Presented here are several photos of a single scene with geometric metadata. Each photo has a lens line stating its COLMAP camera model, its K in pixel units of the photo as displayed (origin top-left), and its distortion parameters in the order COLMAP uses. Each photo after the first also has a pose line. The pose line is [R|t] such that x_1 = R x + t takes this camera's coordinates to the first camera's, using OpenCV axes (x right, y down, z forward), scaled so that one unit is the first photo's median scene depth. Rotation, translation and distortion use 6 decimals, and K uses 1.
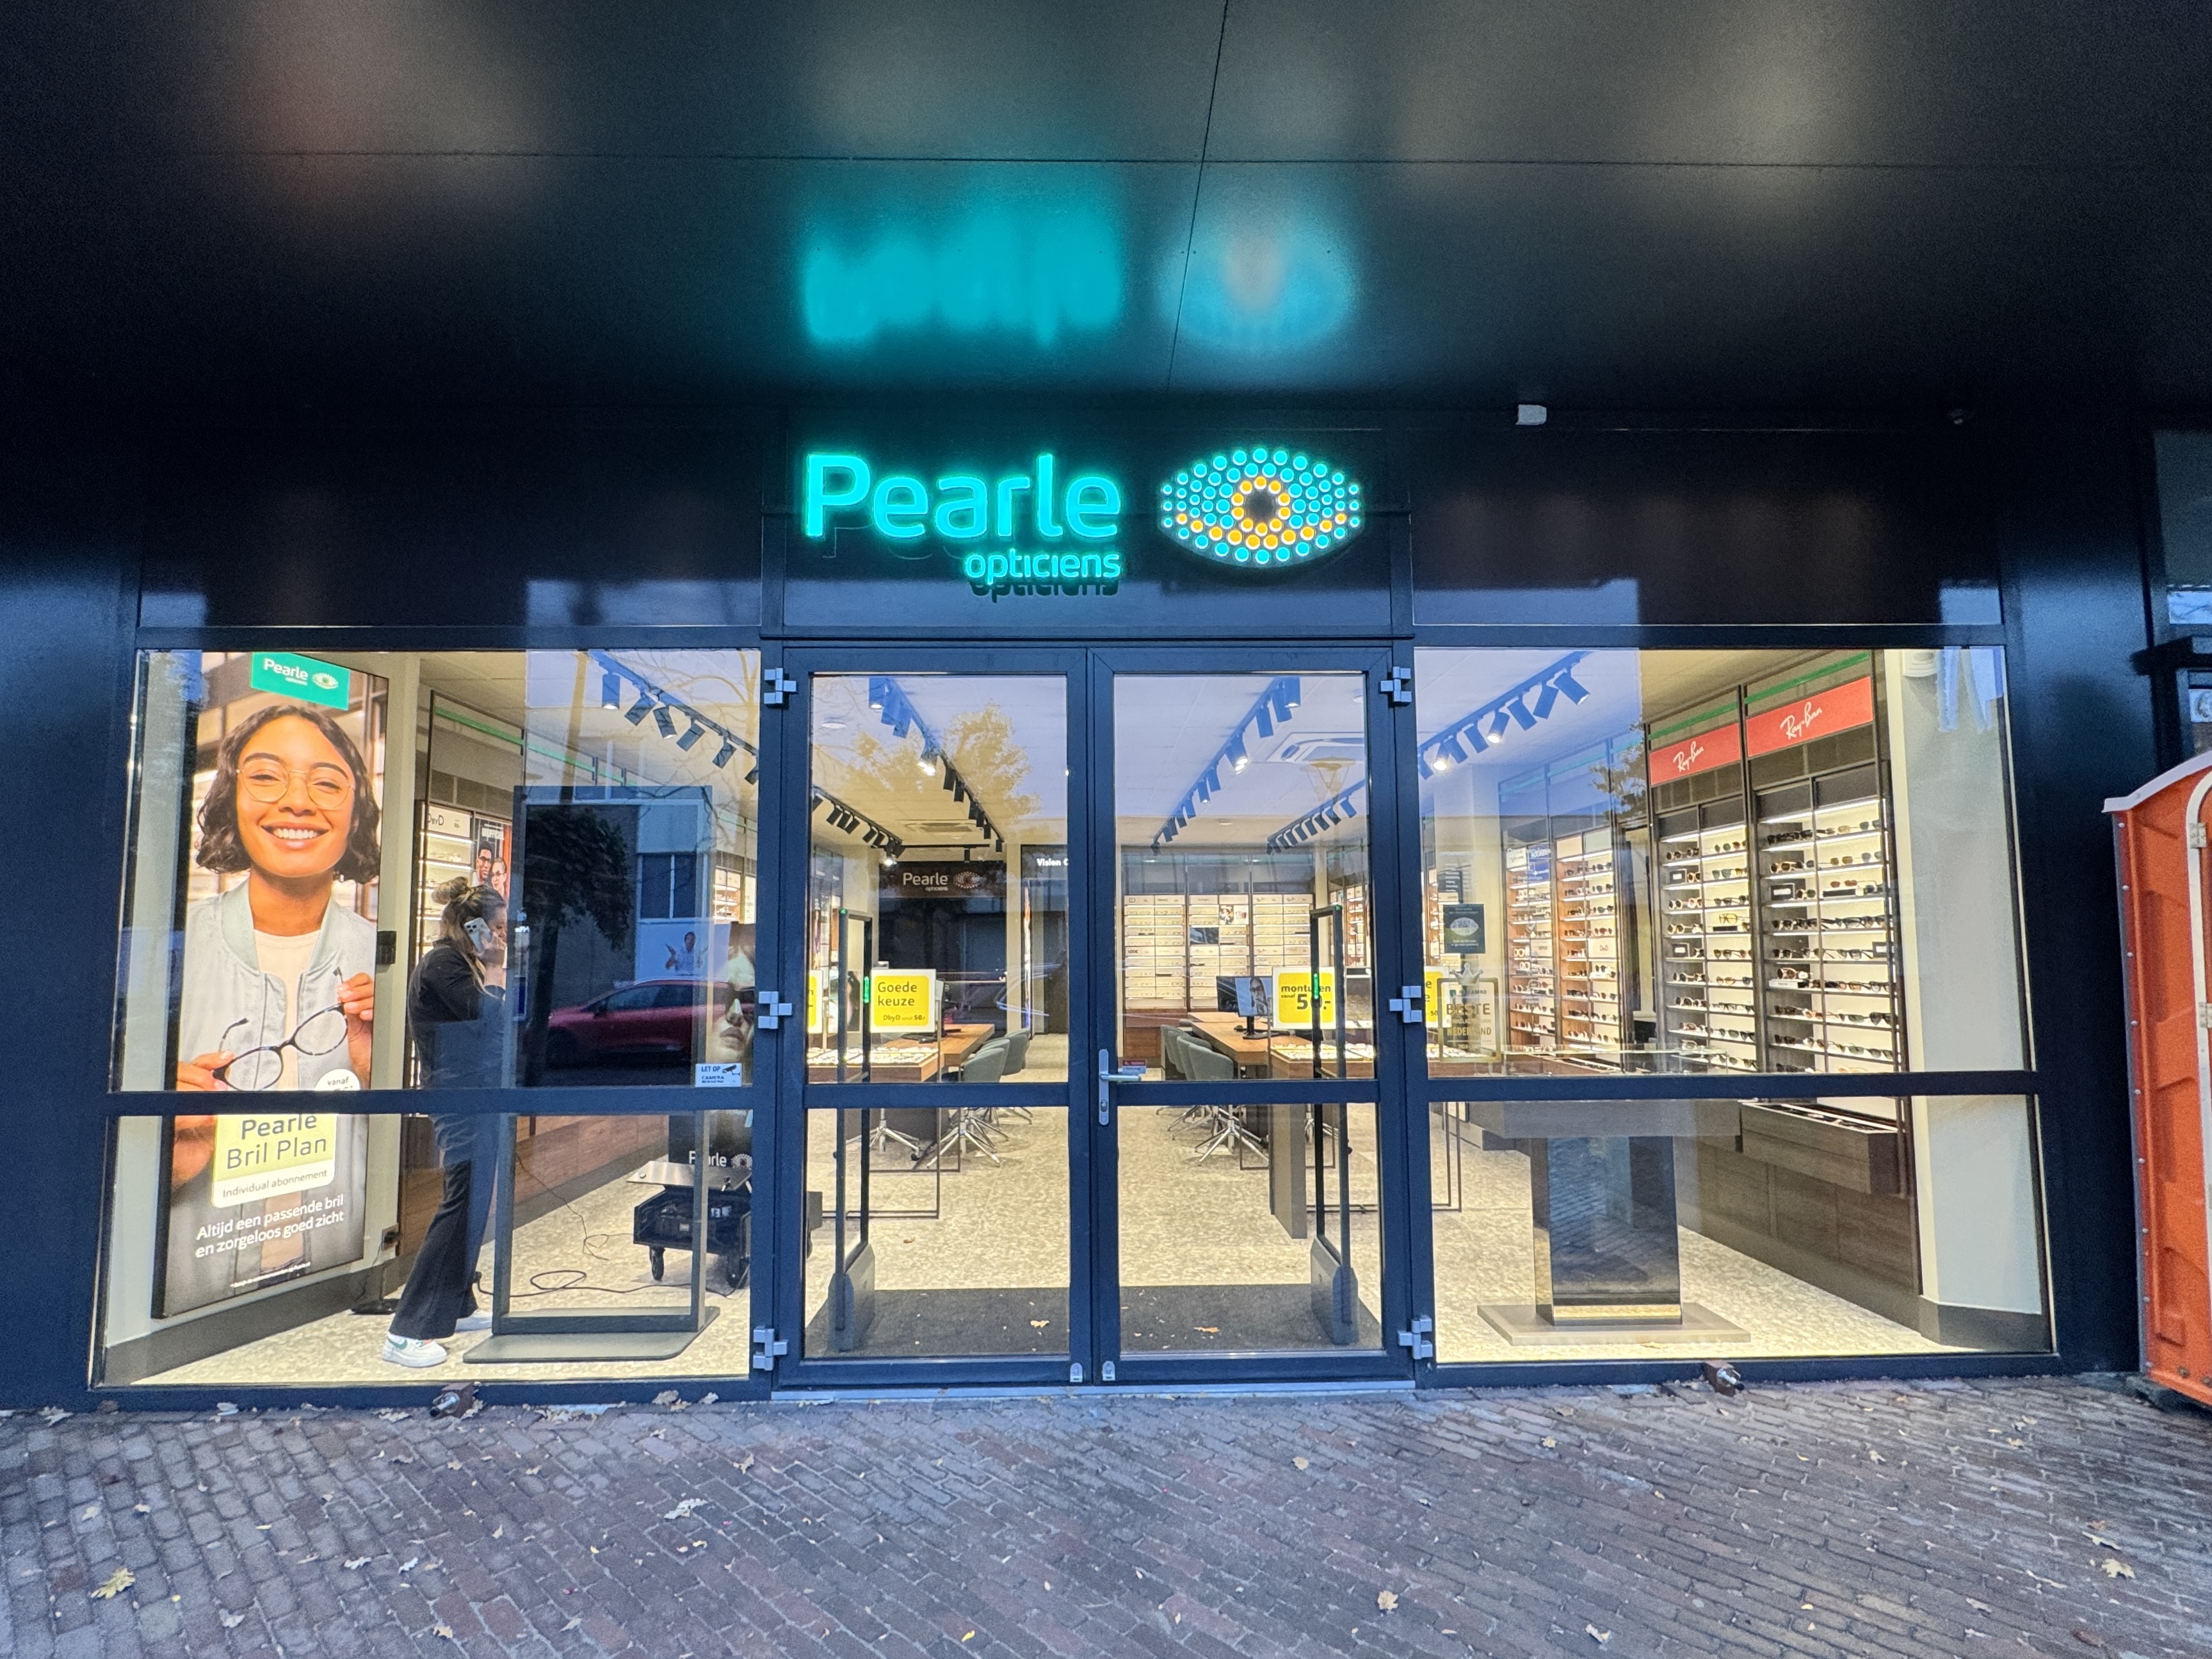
lens RADIAL K [[1028.6, 0, 1104.3], [0, 1028.6, 878.3], [0, 0, 1]] dist [-0.000373, 0.000283]
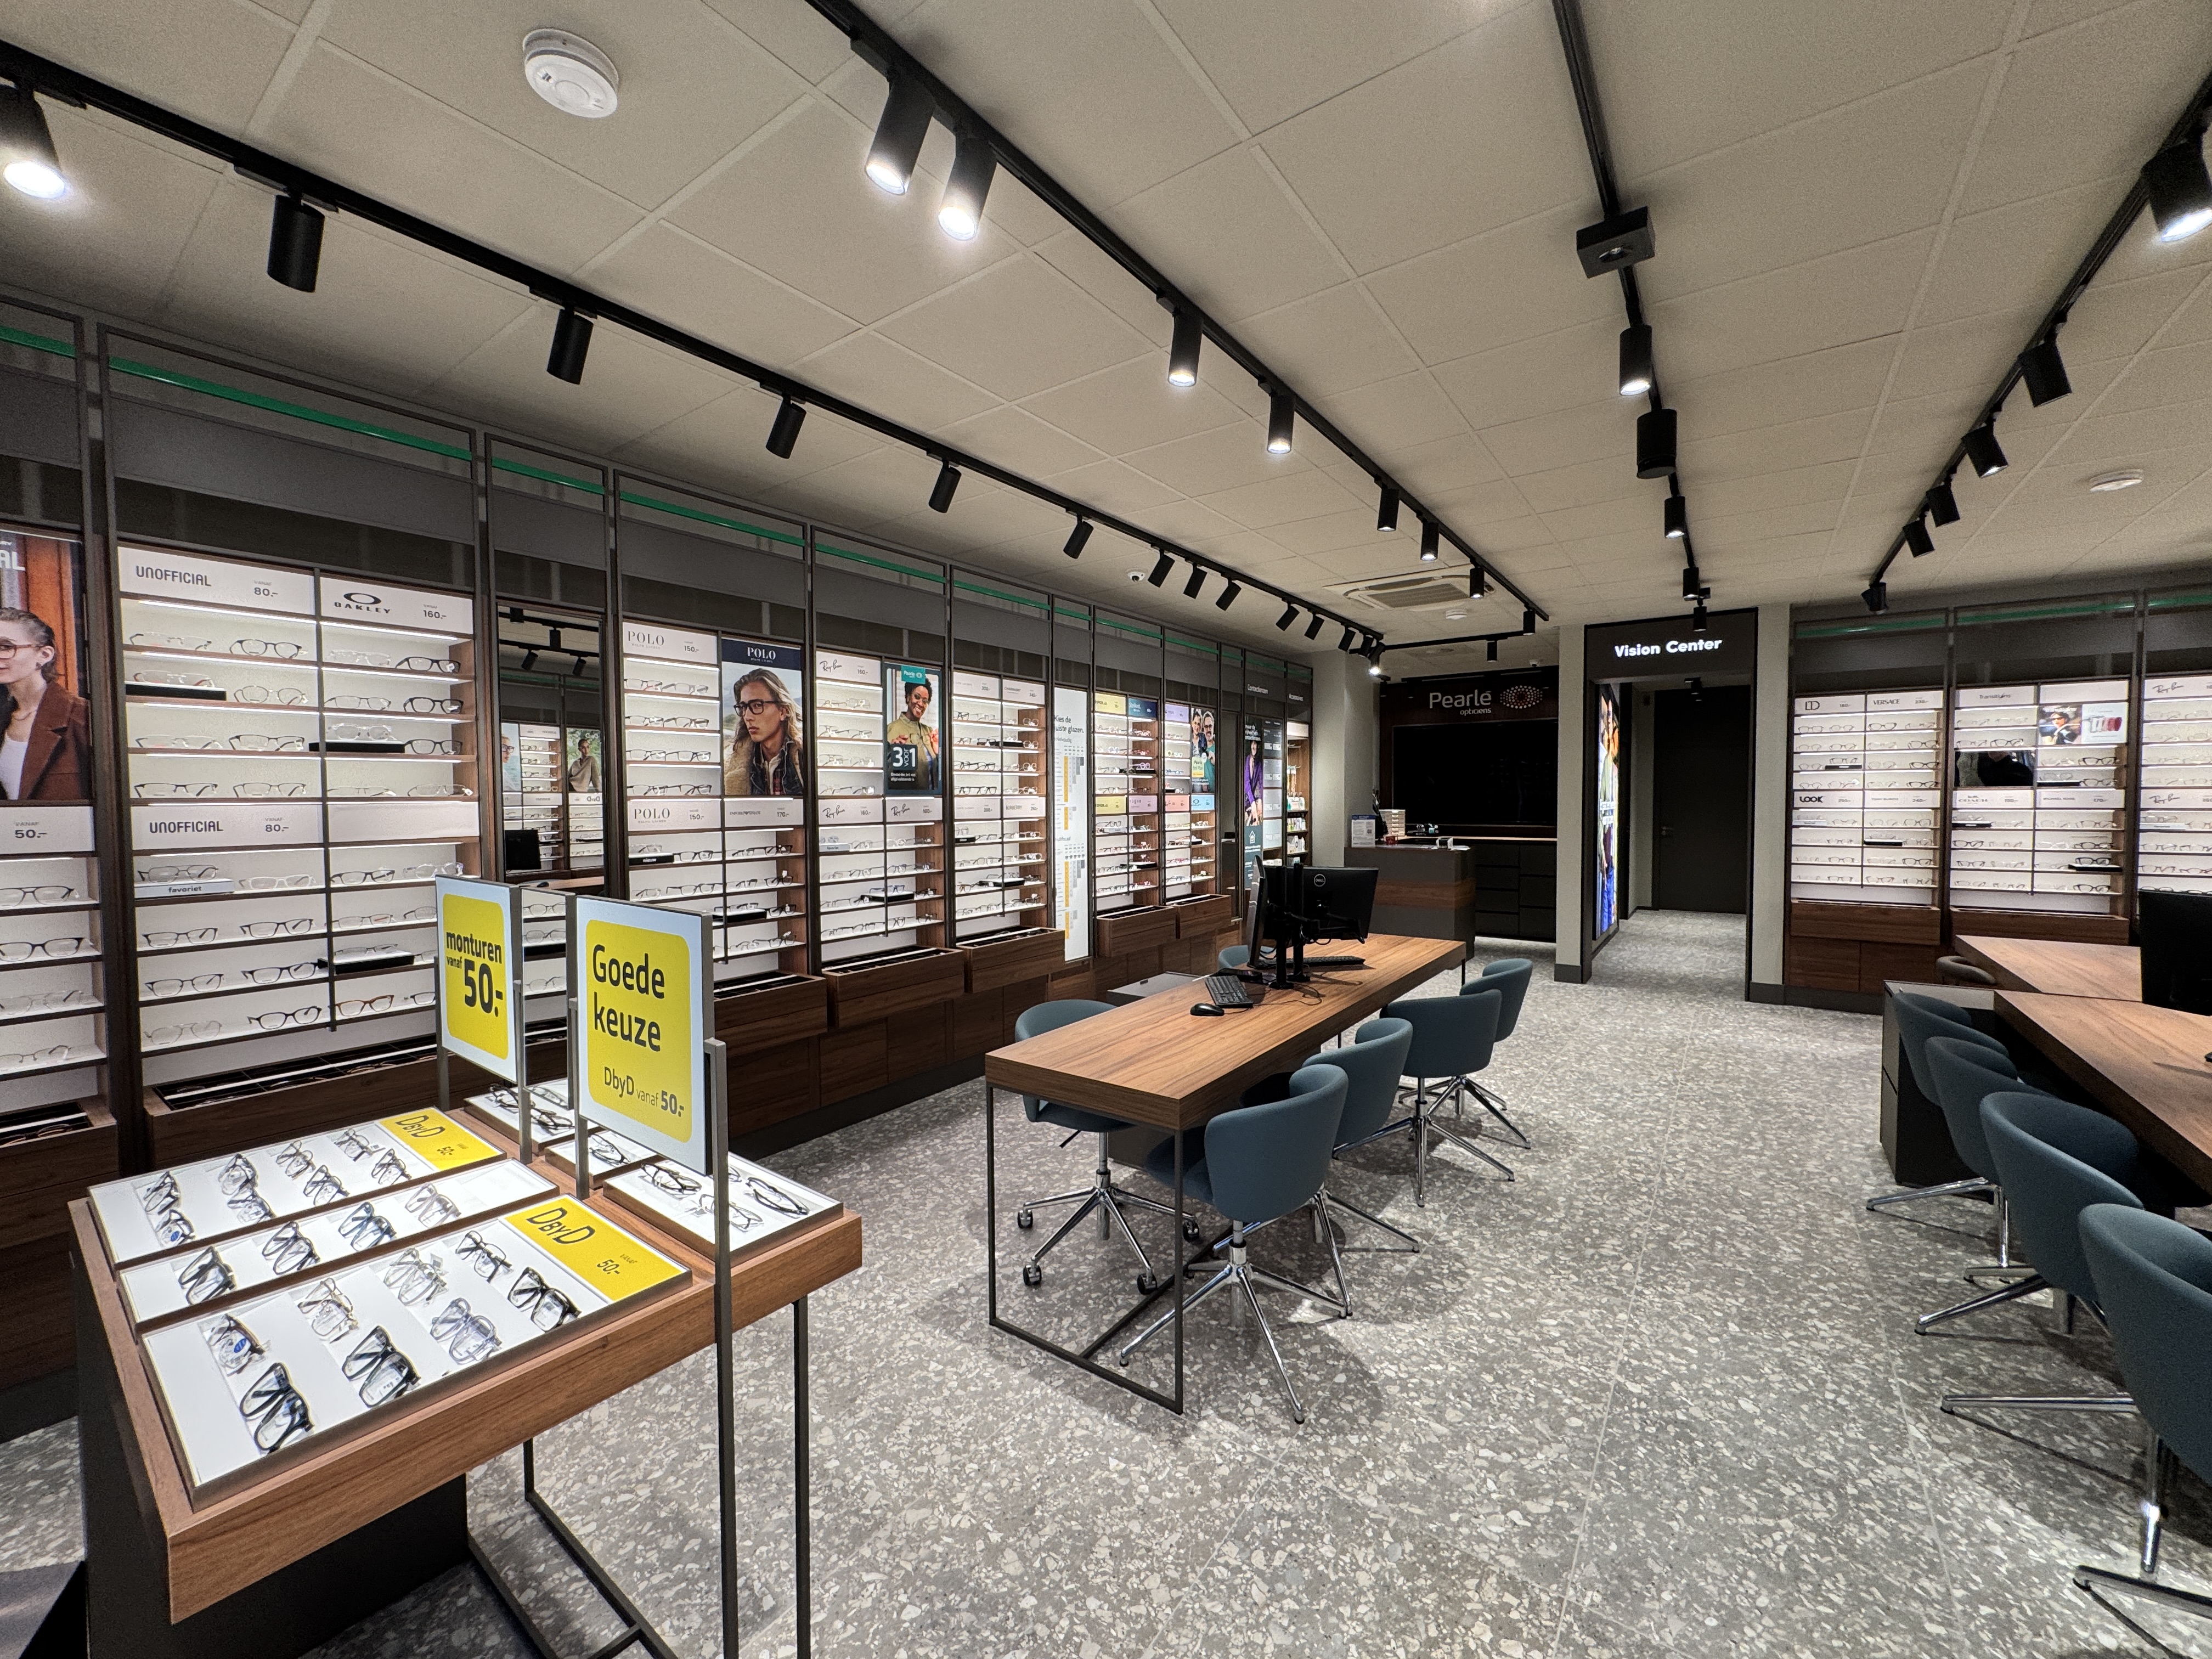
lens RADIAL K [[880.5, 0, 1105.9], [0, 880.5, 826.8], [0, 0, 1]] dist [-0.004259, 0.000266]
pose [[0.795468, 0.024351, -0.605506, 0.012551], [0.043310, 0.994353, 0.096886, 0.023700], [0.604446, -0.103294, 0.789921, 0.398980]]
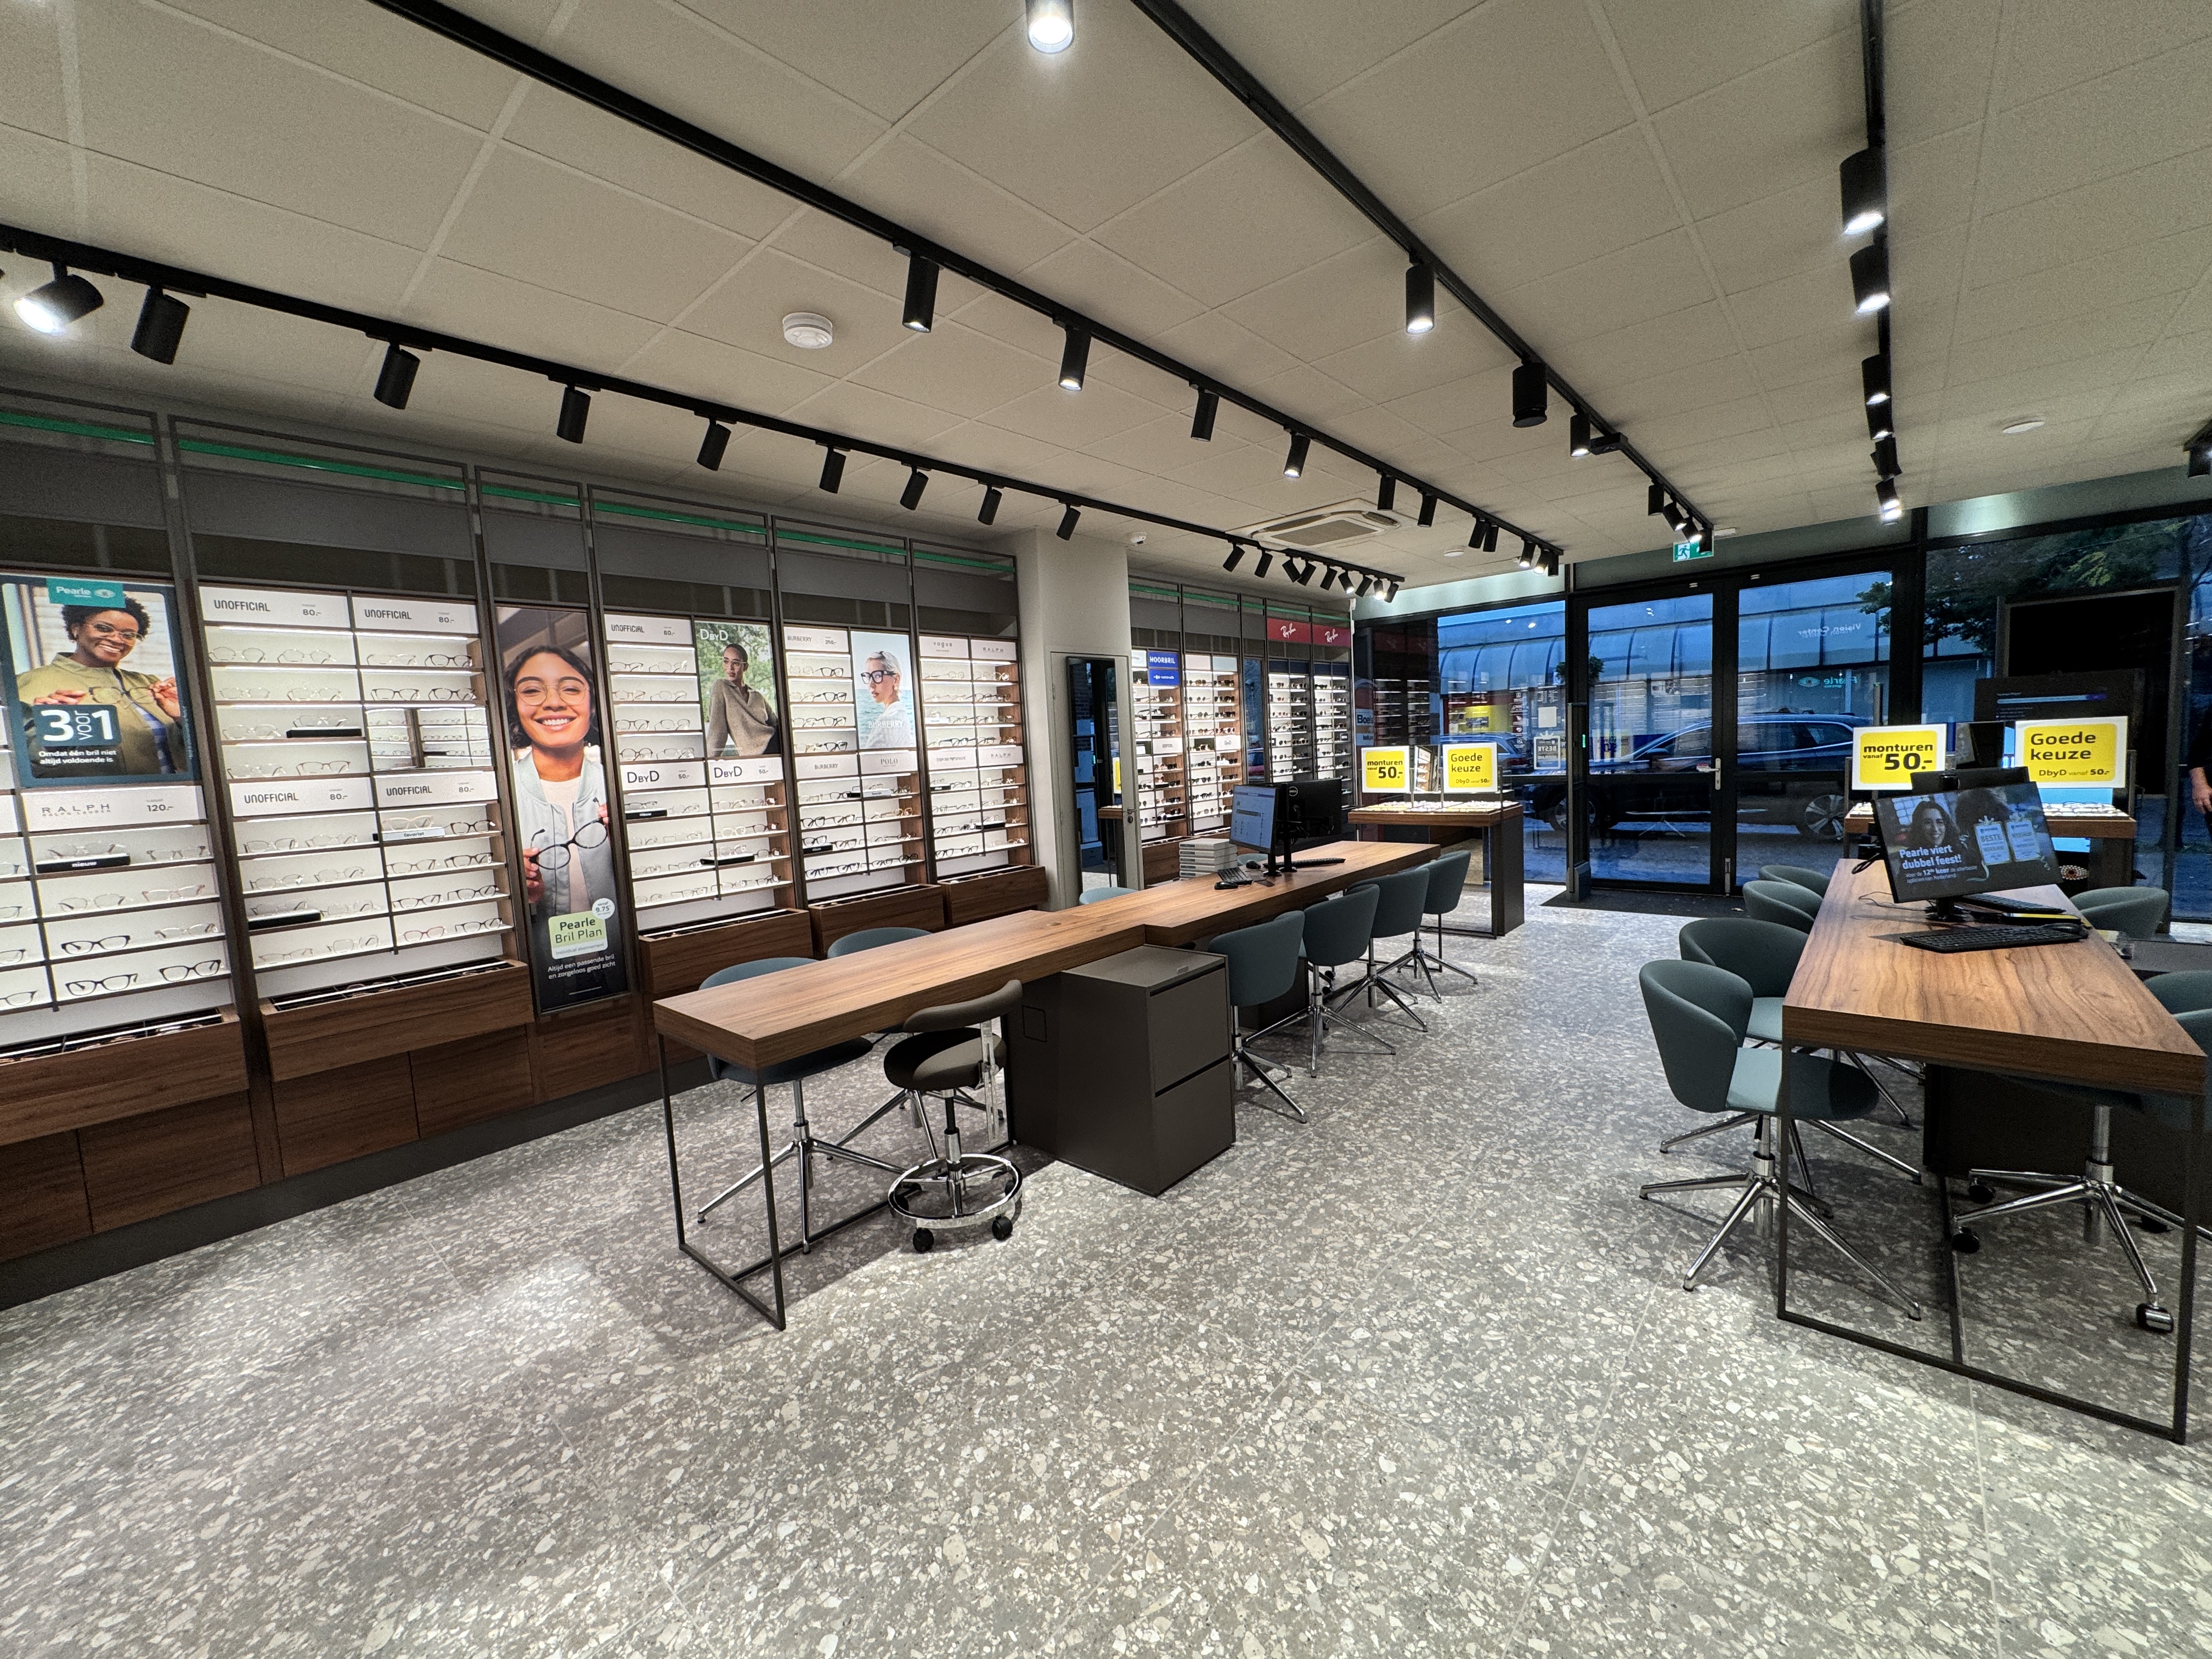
lens RADIAL K [[881.7, 0, 1106.6], [0, 881.7, 825.9], [0, 0, 1]] dist [-0.003050, 0.000774]
pose [[-0.728326, -0.015760, 0.685050, -0.098846], [0.010575, 0.999358, 0.034233, 0.065139], [-0.685149, 0.032178, -0.727692, 0.938379]]
